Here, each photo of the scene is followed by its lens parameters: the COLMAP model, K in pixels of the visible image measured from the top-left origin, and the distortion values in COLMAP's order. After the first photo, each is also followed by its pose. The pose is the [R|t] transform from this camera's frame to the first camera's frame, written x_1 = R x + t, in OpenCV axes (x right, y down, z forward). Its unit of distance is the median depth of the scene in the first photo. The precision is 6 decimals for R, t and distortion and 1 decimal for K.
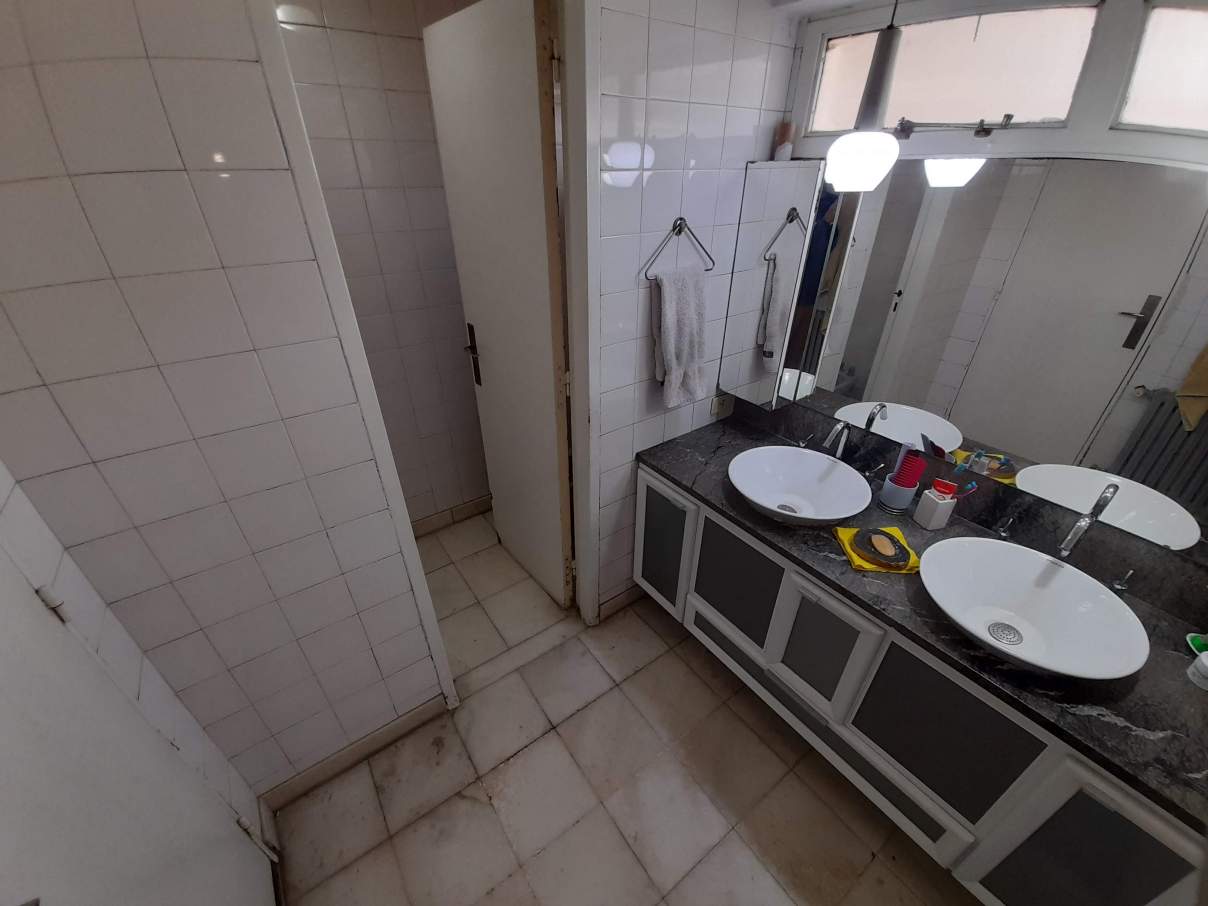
lens RADIAL K [[475.3, 0, 599.8], [0, 475.3, 461.7], [0, 0, 1]] dist [0.023836, -0.021927]
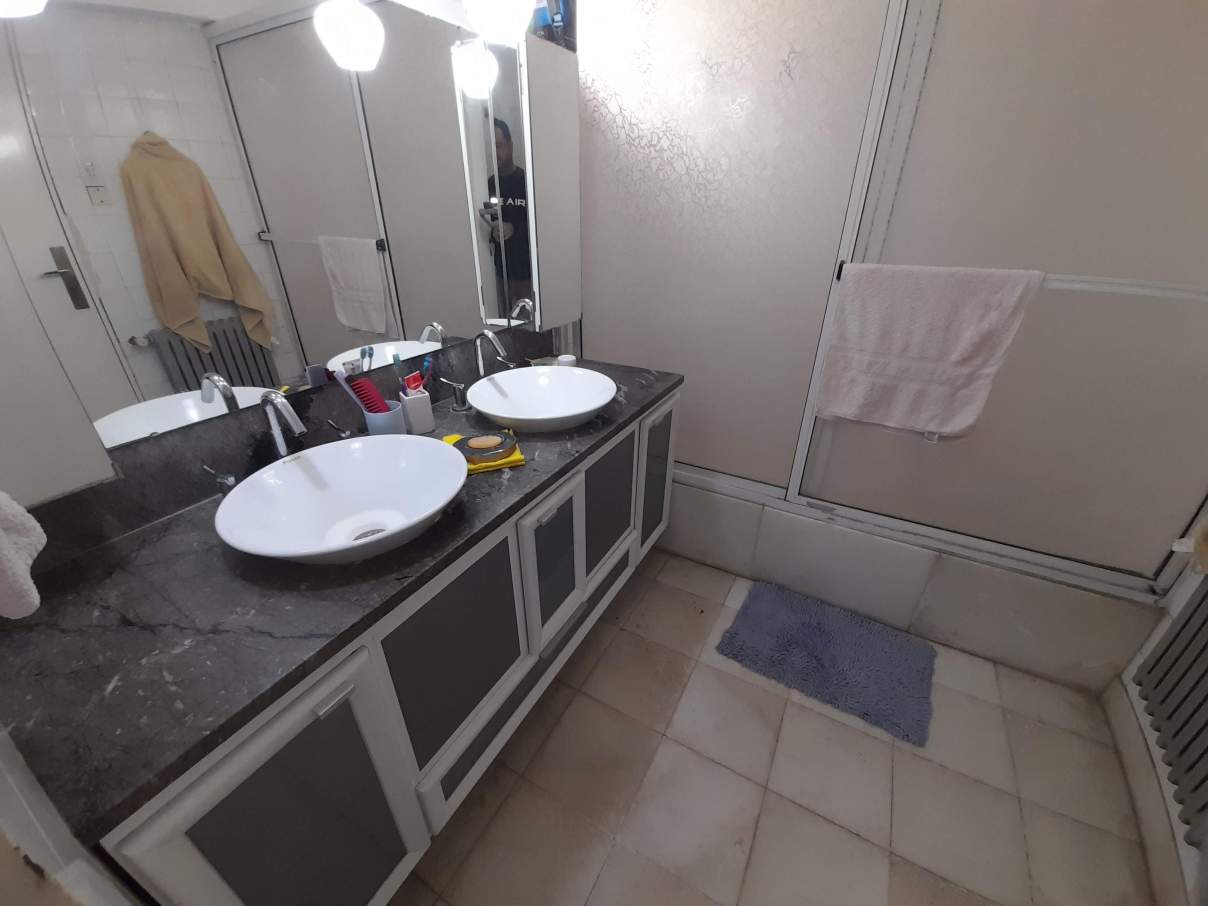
lens RADIAL K [[475.3, 0, 599.8], [0, 475.3, 461.7], [0, 0, 1]] dist [0.023836, -0.021927]
pose [[-0.425146, -0.419936, 0.801814, -0.173503], [0.471726, 0.653238, 0.592245, -0.178642], [-0.772480, 0.630027, -0.079626, 0.748126]]
